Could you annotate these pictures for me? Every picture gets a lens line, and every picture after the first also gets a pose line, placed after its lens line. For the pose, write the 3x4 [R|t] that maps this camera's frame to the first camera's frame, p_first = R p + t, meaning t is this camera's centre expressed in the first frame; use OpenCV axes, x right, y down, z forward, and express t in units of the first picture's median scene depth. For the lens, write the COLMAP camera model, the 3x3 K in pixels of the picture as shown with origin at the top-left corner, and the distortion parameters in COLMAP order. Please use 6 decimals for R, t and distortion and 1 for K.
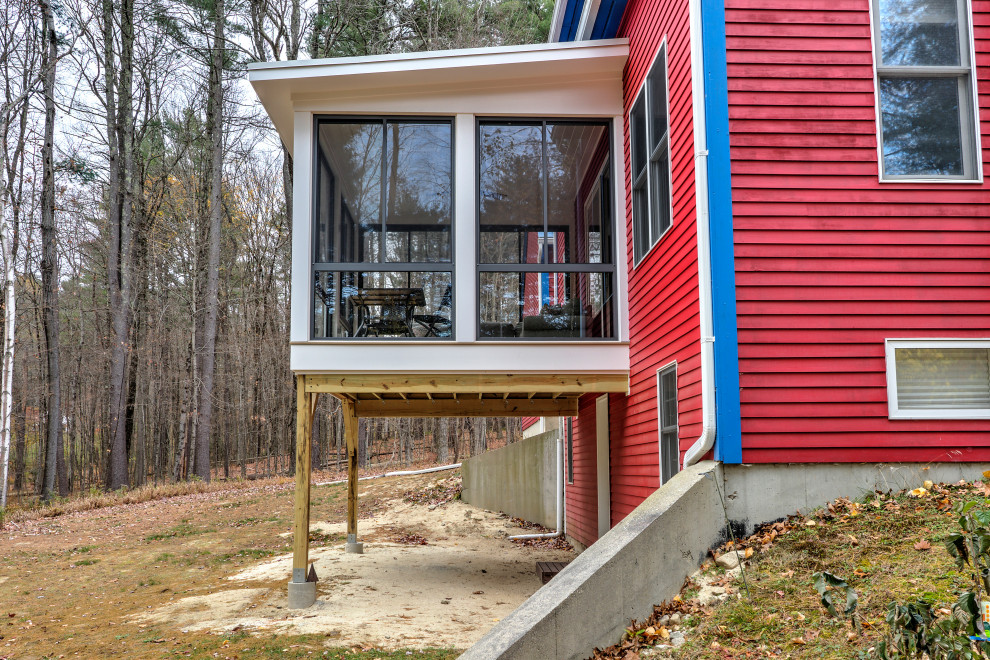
lens RADIAL K [[802.6, 0, 494.3], [0, 802.6, 386.7], [0, 0, 1]] dist [-0.003720, -0.001967]
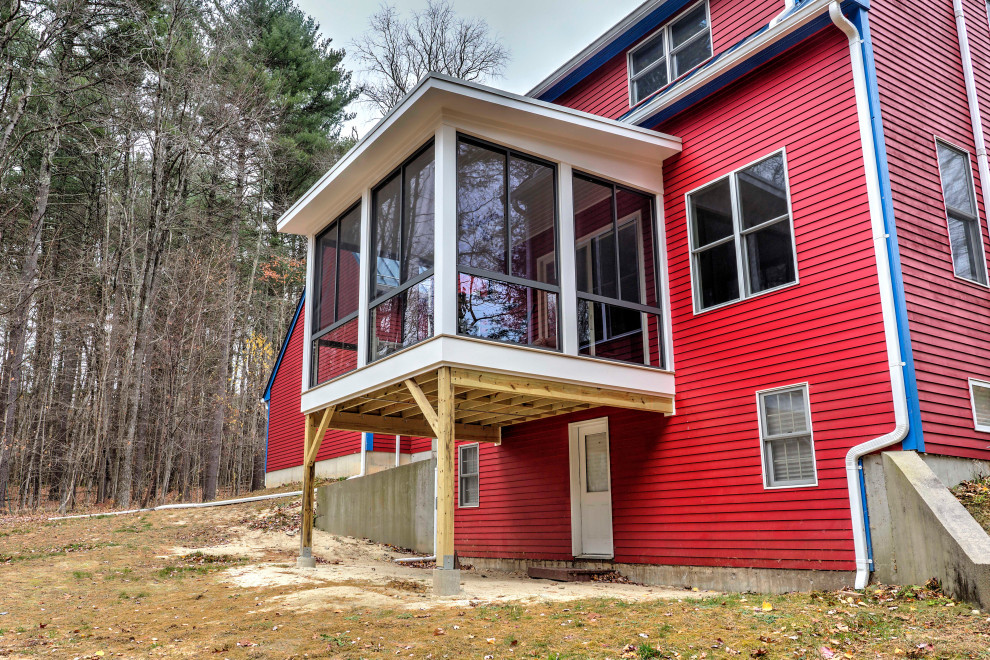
lens RADIAL K [[783.4, 0, 436.9], [0, 783.4, 362.5], [0, 0, 1]] dist [0.008748, -0.001803]
pose [[0.875796, 0.121877, 0.467042, -0.692062], [-0.063751, 0.988327, -0.138365, 0.115385], [-0.478453, 0.091405, 0.873343, 0.114796]]
